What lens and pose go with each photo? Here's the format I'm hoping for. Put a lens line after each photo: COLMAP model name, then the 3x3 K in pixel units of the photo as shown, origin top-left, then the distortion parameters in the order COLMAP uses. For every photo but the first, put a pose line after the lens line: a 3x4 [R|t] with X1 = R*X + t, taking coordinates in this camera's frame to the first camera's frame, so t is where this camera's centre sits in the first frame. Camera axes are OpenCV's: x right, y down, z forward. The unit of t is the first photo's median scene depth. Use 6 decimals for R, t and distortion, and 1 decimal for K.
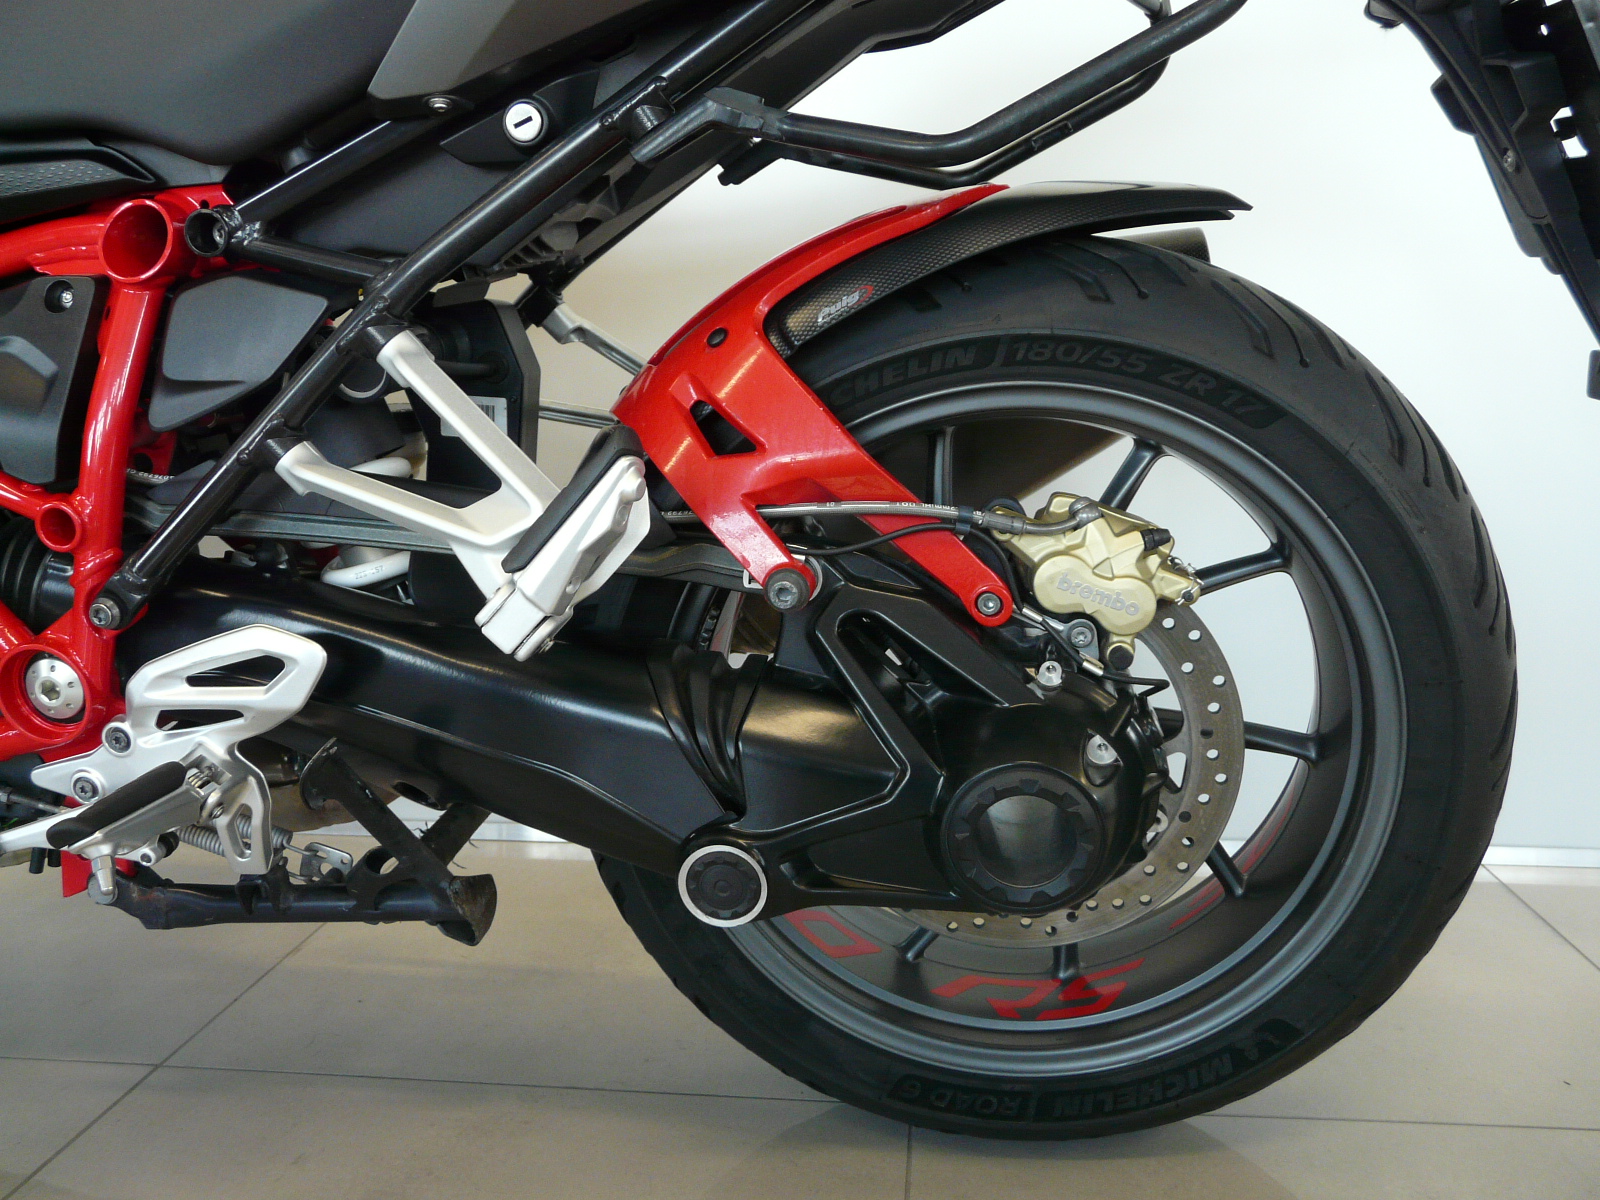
lens RADIAL K [[1332.6, 0, 791.8], [0, 1332.6, 604.7], [0, 0, 1]] dist [-0.080891, 0.110634]
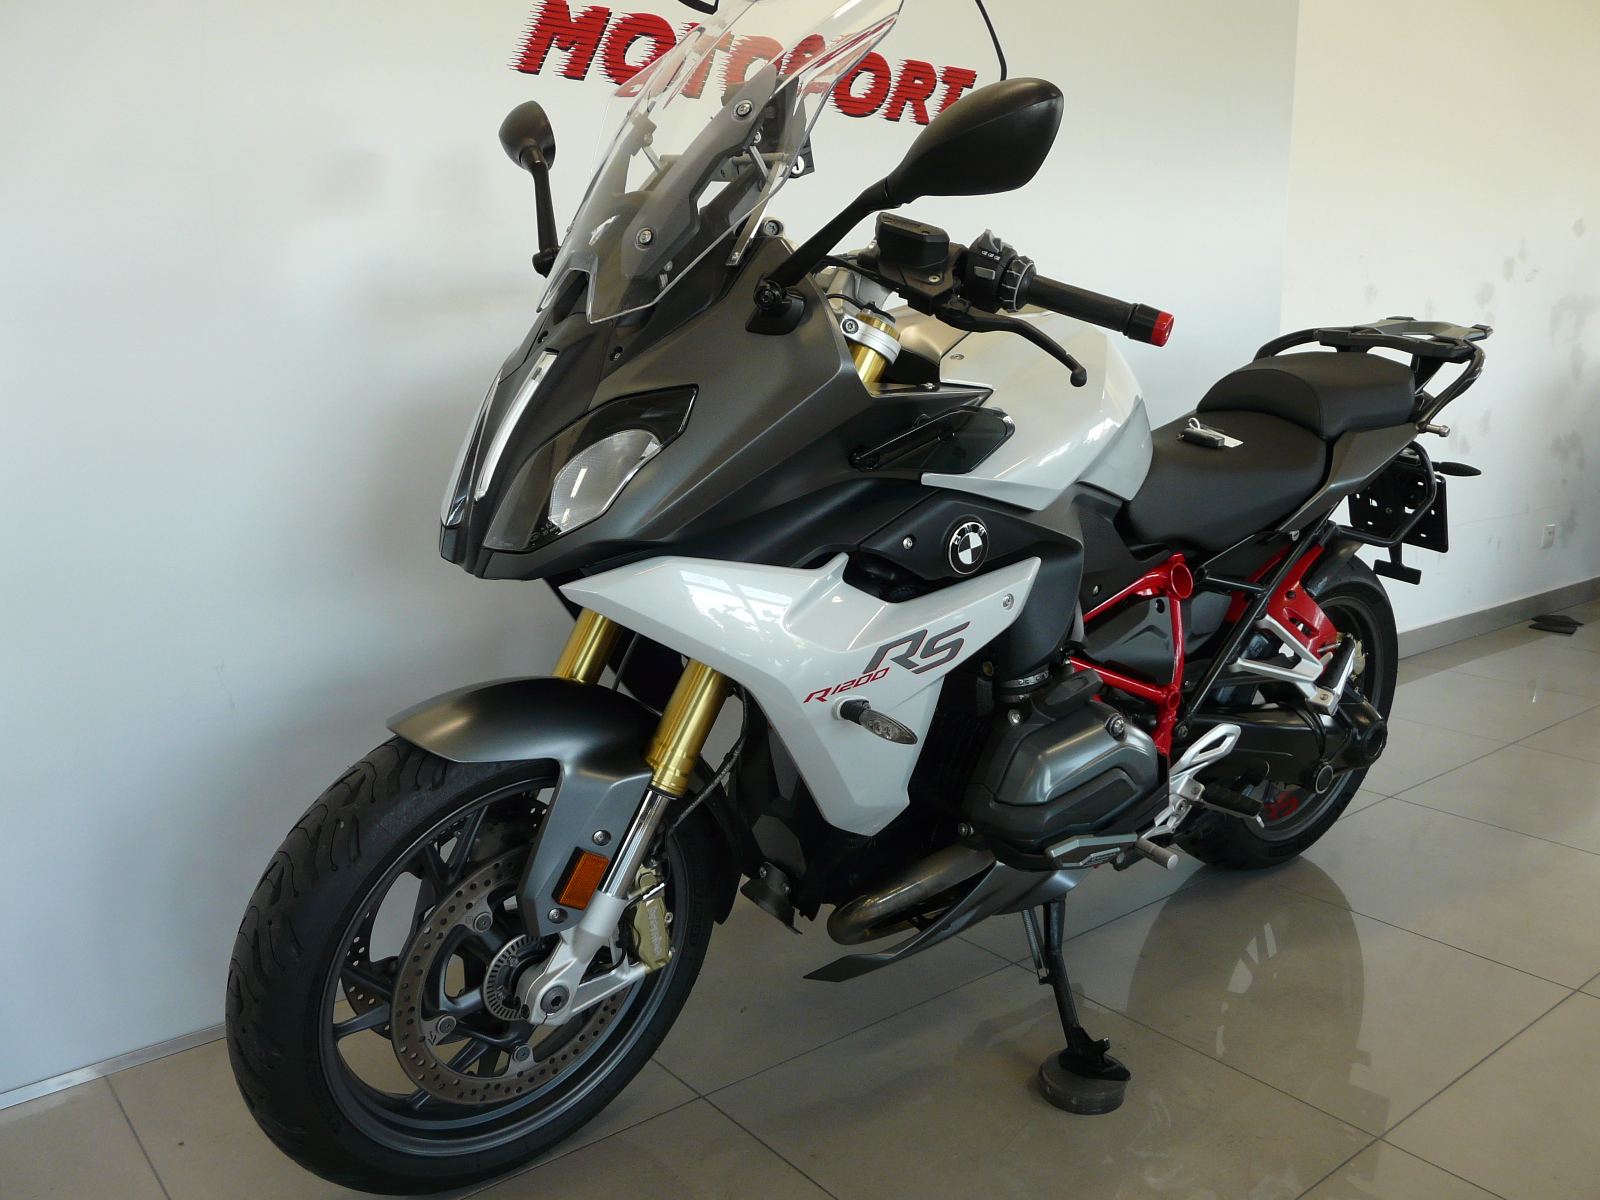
lens RADIAL K [[1332.6, 0, 793.6], [0, 1332.6, 595.5], [0, 0, 1]] dist [-0.080891, 0.110634]
pose [[0.694236, -0.118177, 0.709979, -2.805340], [0.100805, 0.992670, 0.066662, -0.494129], [-0.712653, 0.025290, 0.701060, -0.227124]]
